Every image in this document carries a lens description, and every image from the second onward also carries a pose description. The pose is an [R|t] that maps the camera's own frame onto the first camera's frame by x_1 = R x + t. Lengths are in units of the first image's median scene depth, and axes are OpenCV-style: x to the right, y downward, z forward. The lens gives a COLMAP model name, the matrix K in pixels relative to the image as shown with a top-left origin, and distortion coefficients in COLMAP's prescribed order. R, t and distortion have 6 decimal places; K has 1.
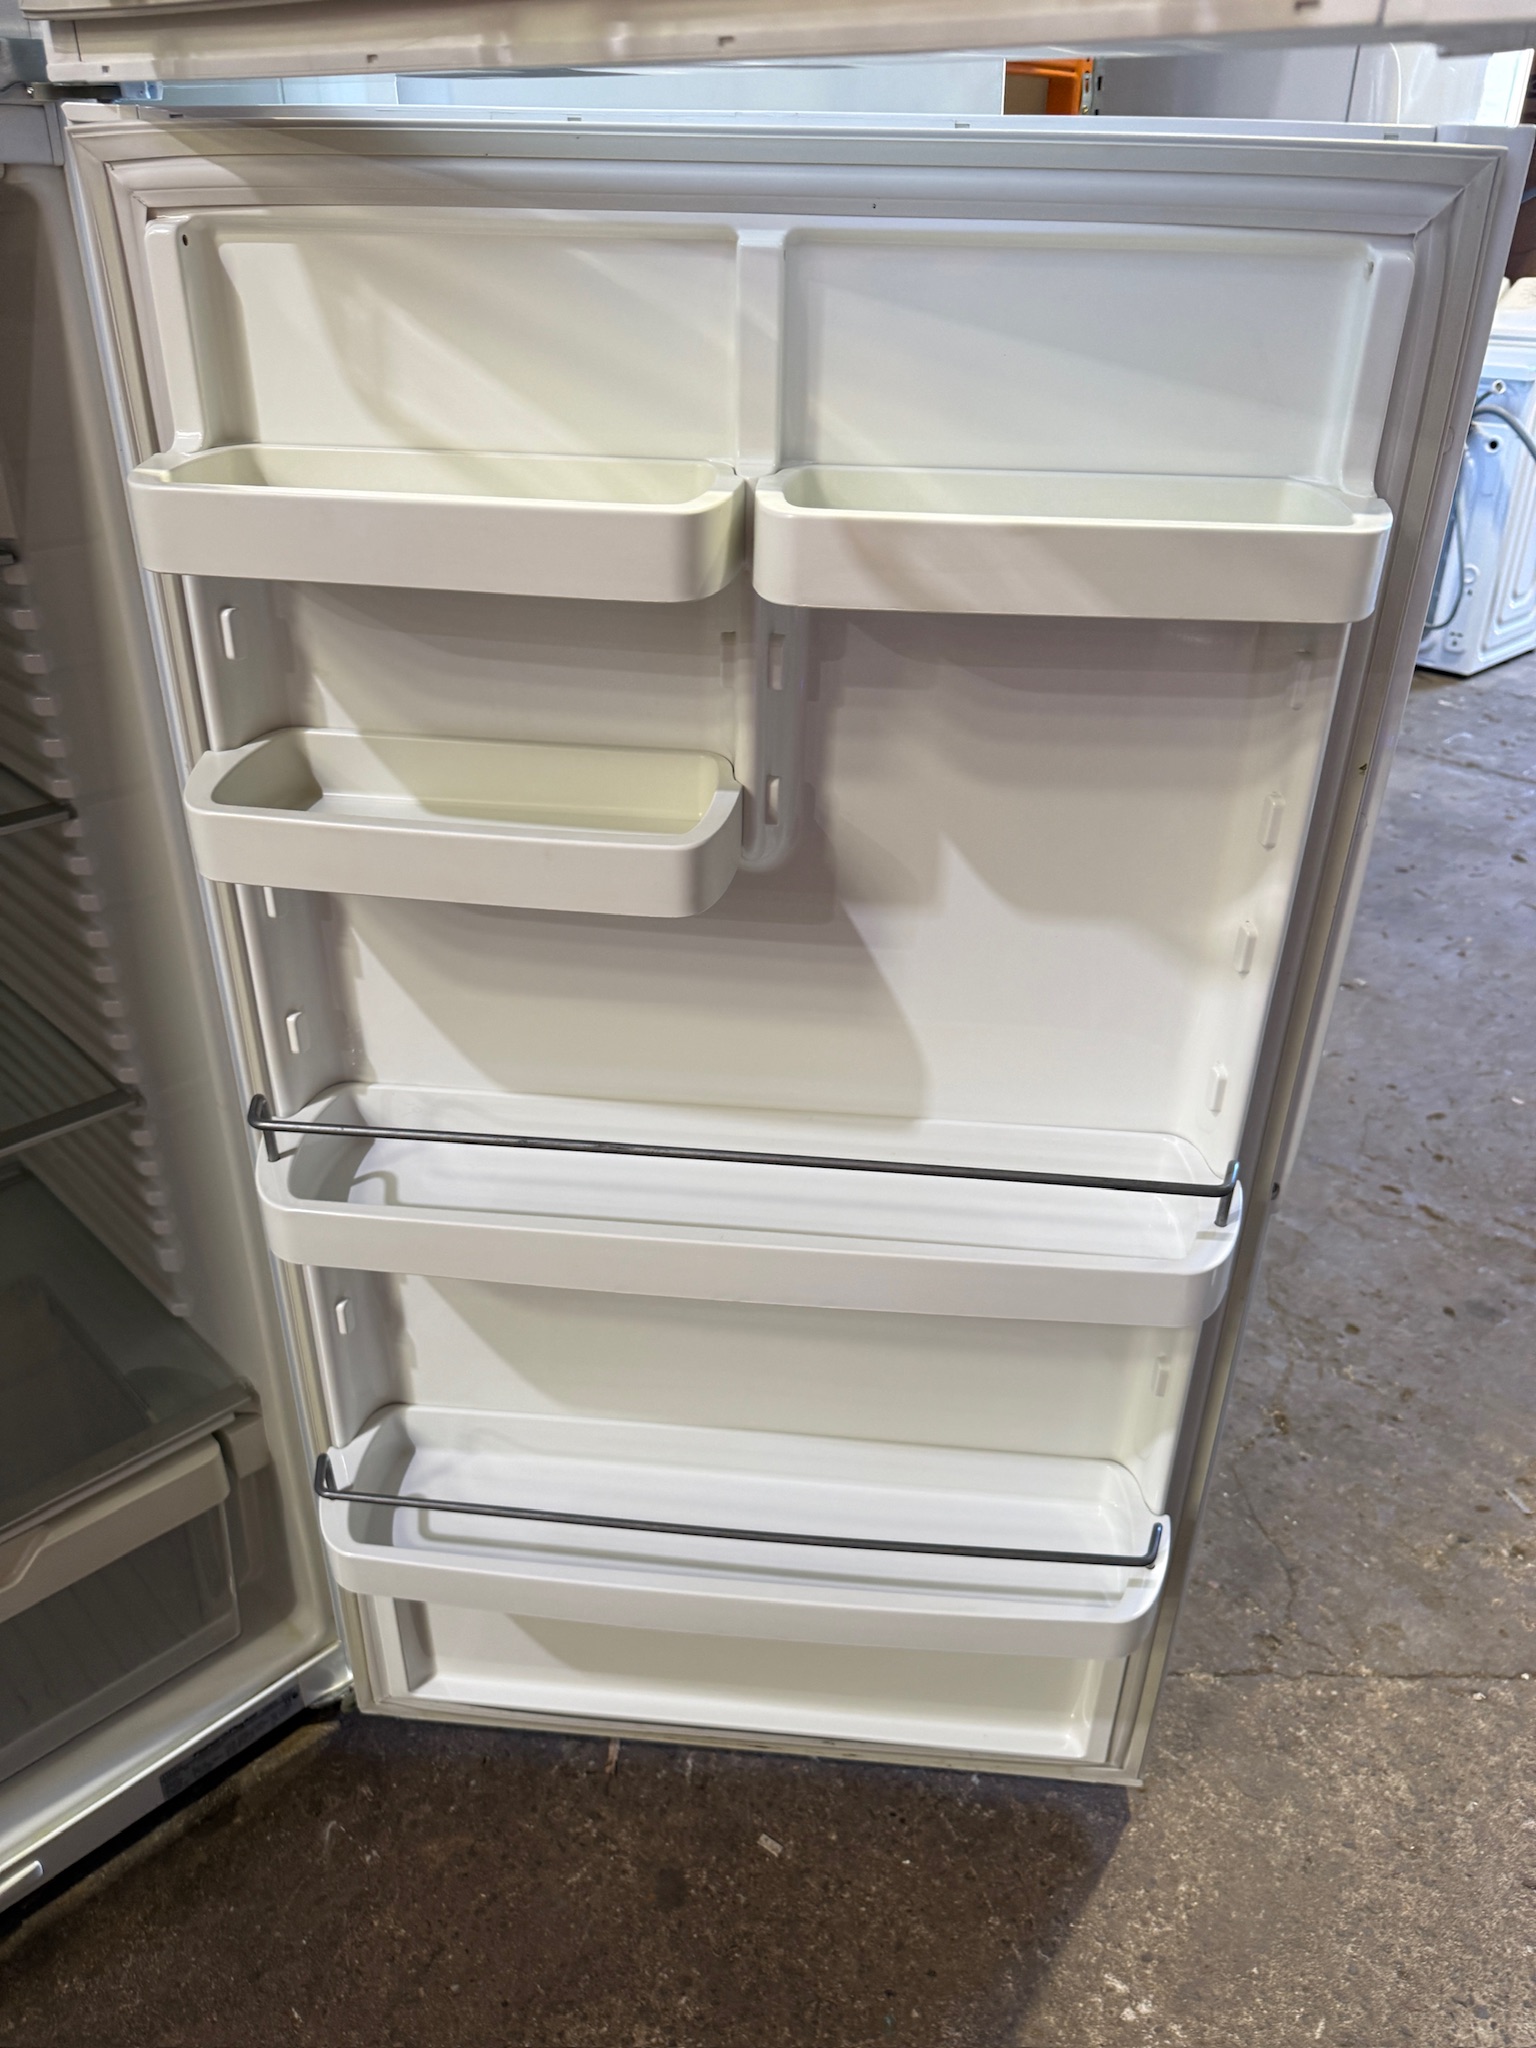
lens RADIAL K [[1461.6, 0, 786.9], [0, 1461.6, 1016.5], [0, 0, 1]] dist [0.018439, -0.032053]
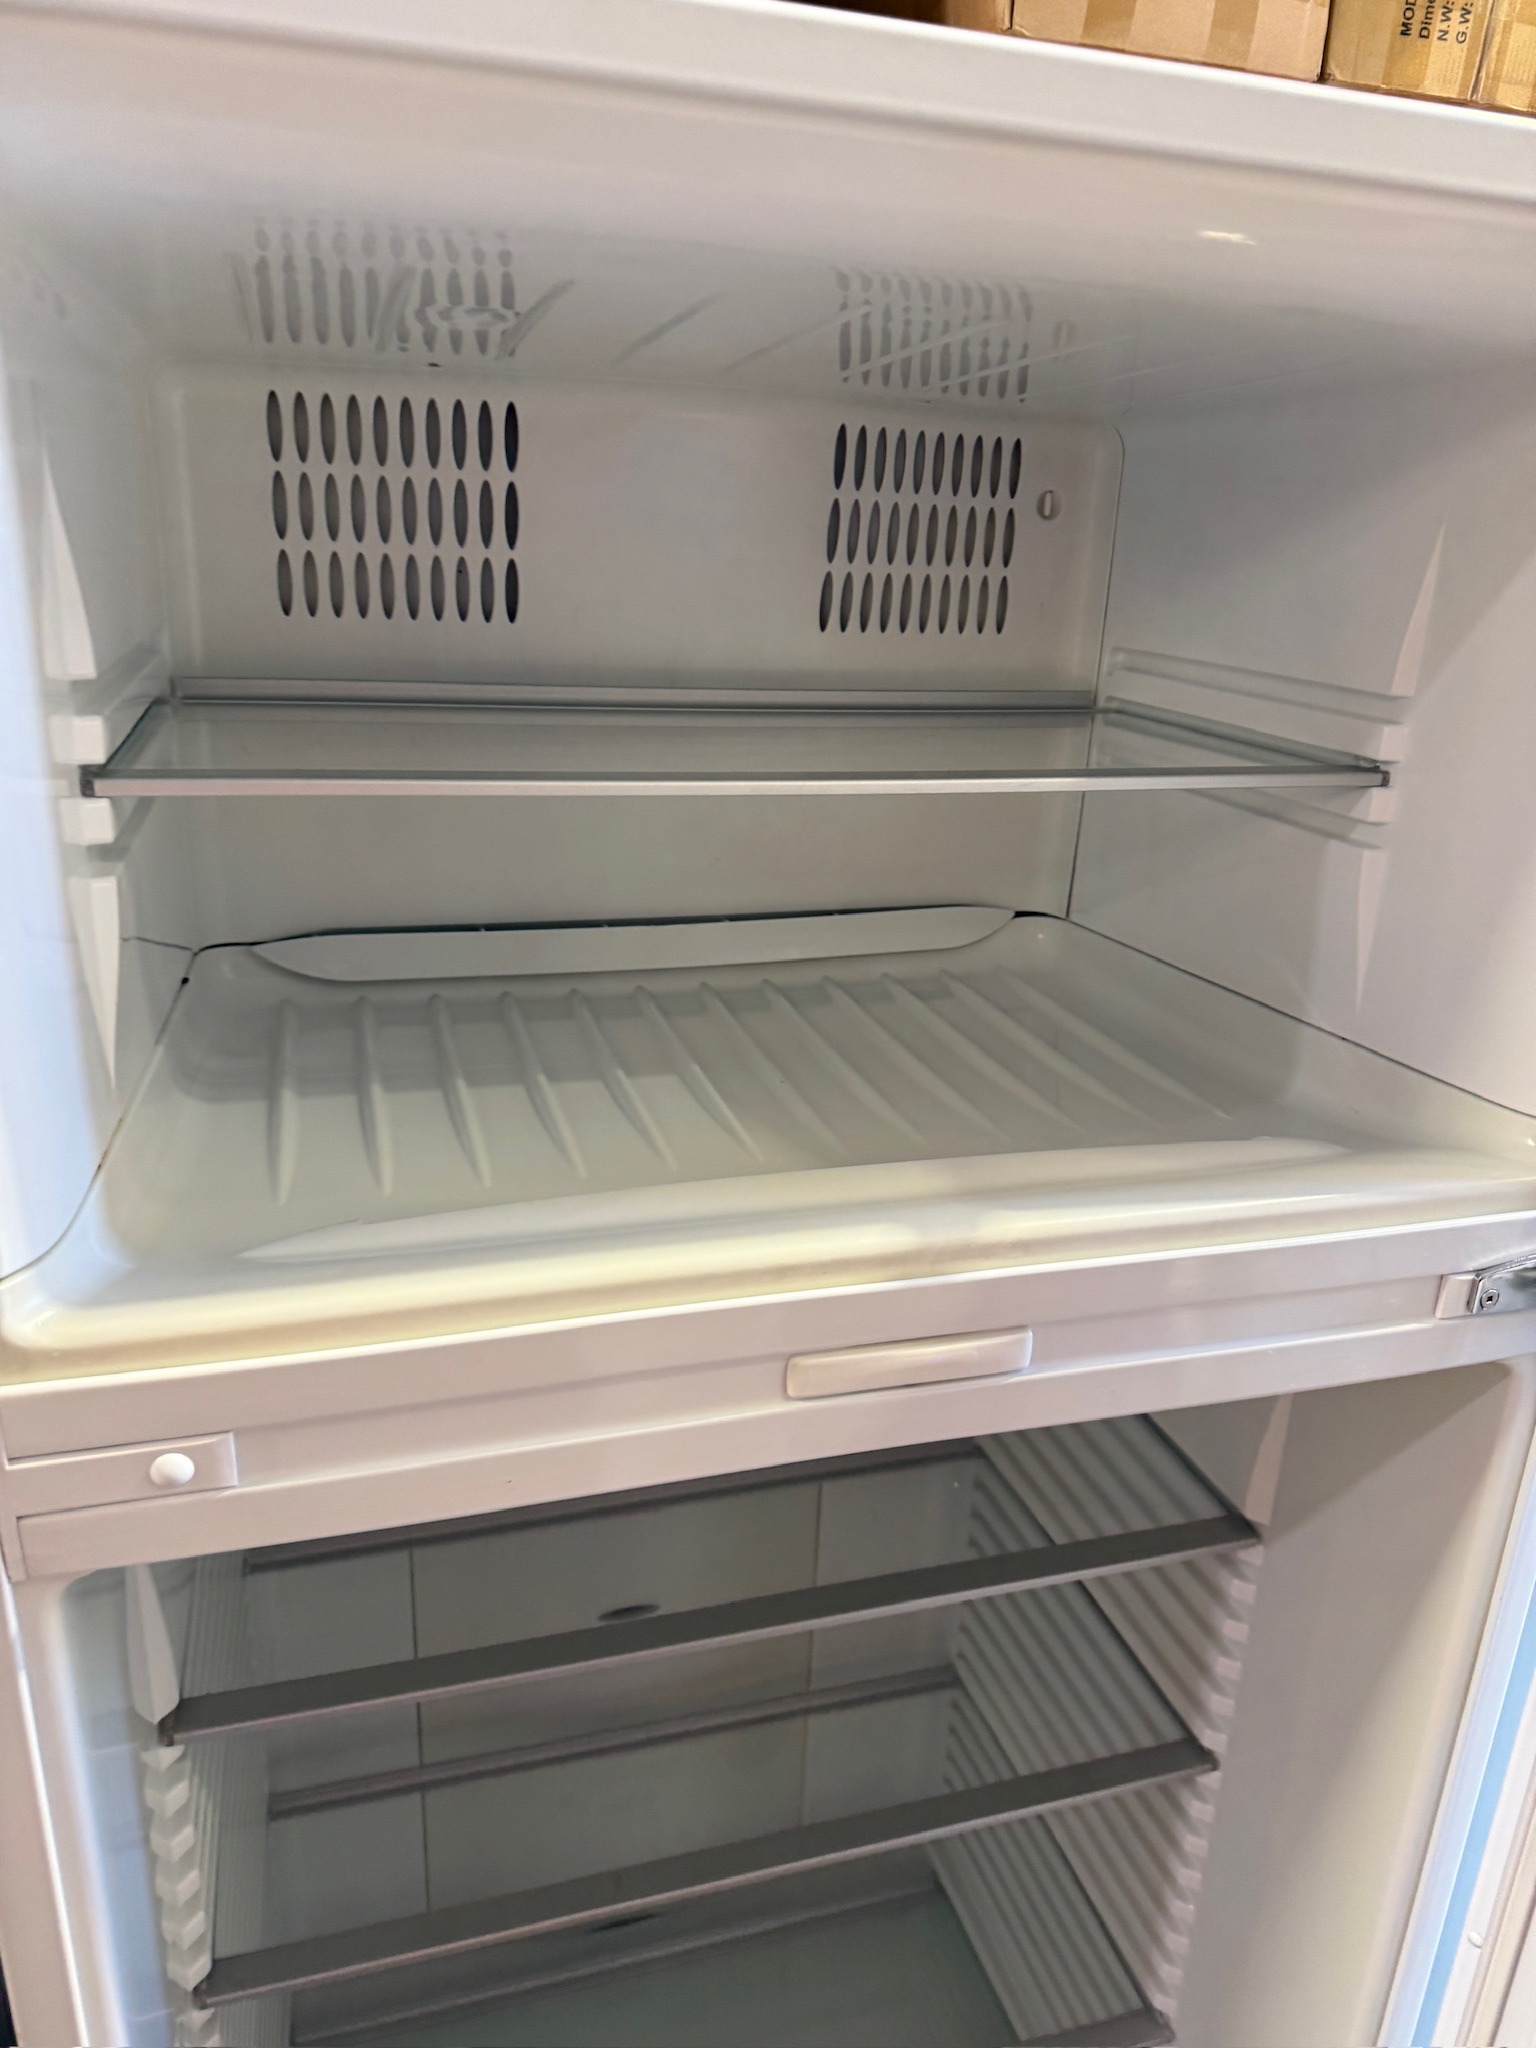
lens RADIAL K [[1461.6, 0, 786.0], [0, 1461.6, 1049.8], [0, 0, 1]] dist [0.018439, -0.032053]
pose [[0.885668, 0.172250, -0.431187, -0.351100], [-0.245113, 0.962150, -0.119109, -0.338746], [0.394350, 0.211181, 0.894366, -0.010370]]
